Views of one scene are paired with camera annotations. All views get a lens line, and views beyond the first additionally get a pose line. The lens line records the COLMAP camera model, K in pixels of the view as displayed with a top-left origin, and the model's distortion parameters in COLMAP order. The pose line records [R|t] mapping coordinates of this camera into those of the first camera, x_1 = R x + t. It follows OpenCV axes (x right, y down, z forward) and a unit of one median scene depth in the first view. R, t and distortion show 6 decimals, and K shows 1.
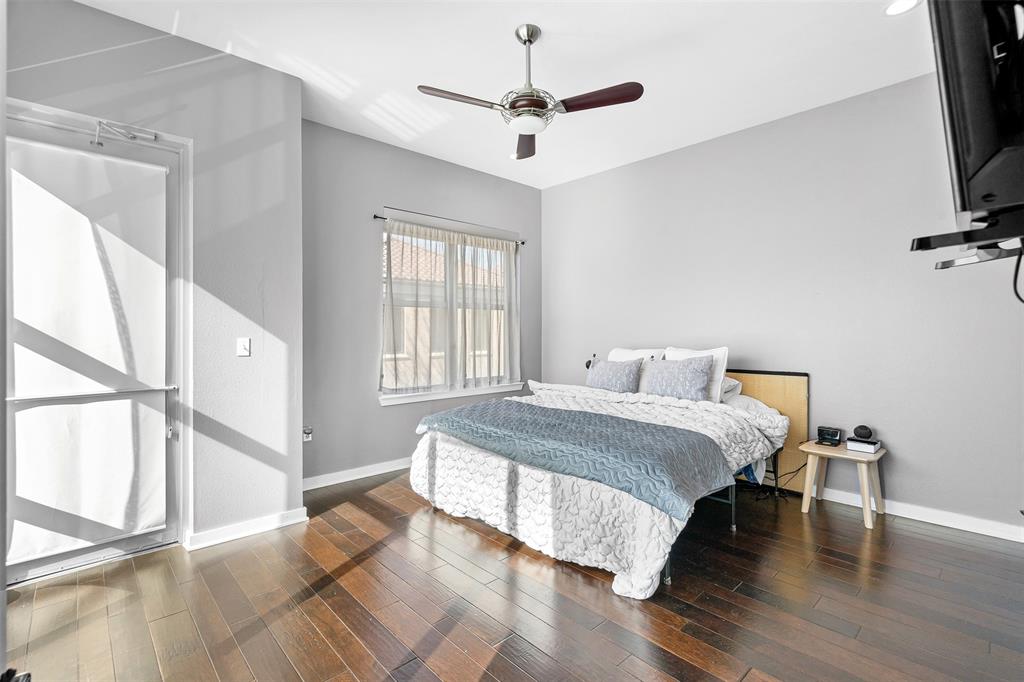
lens RADIAL K [[478.3, 0, 516.7], [0, 478.3, 337.0], [0, 0, 1]] dist [-0.009577, 0.002613]
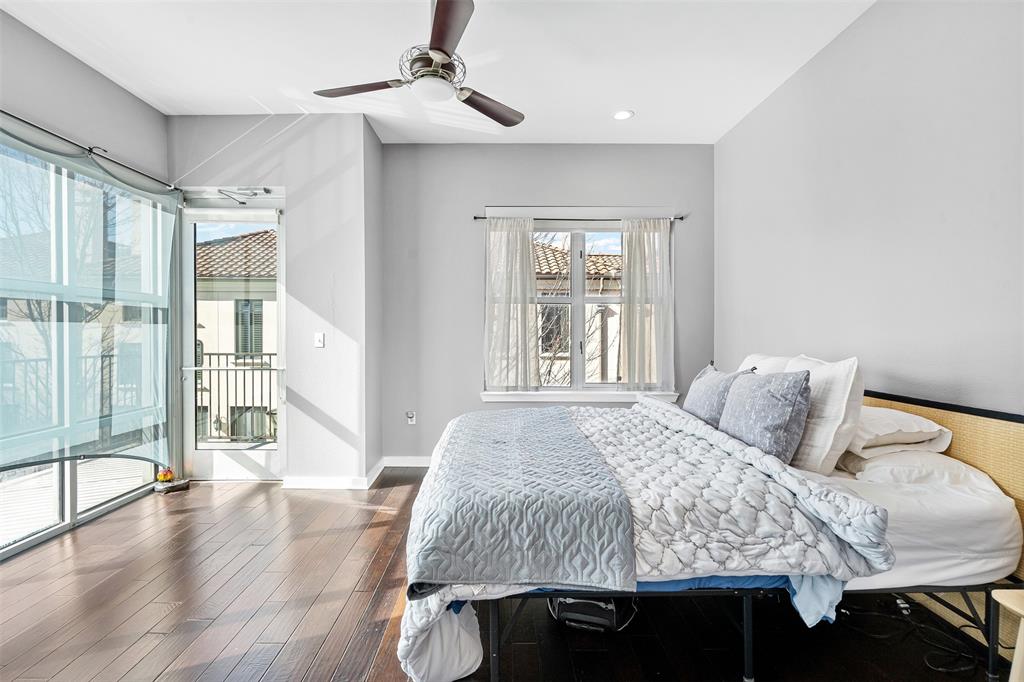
lens RADIAL K [[478.3, 0, 515.4], [0, 478.3, 337.5], [0, 0, 1]] dist [-0.009577, 0.002613]
pose [[0.714472, 0.010257, -0.699589, 0.592291], [-0.012147, 0.999924, 0.002254, 0.003994], [0.699559, 0.006888, 0.714542, 0.390586]]
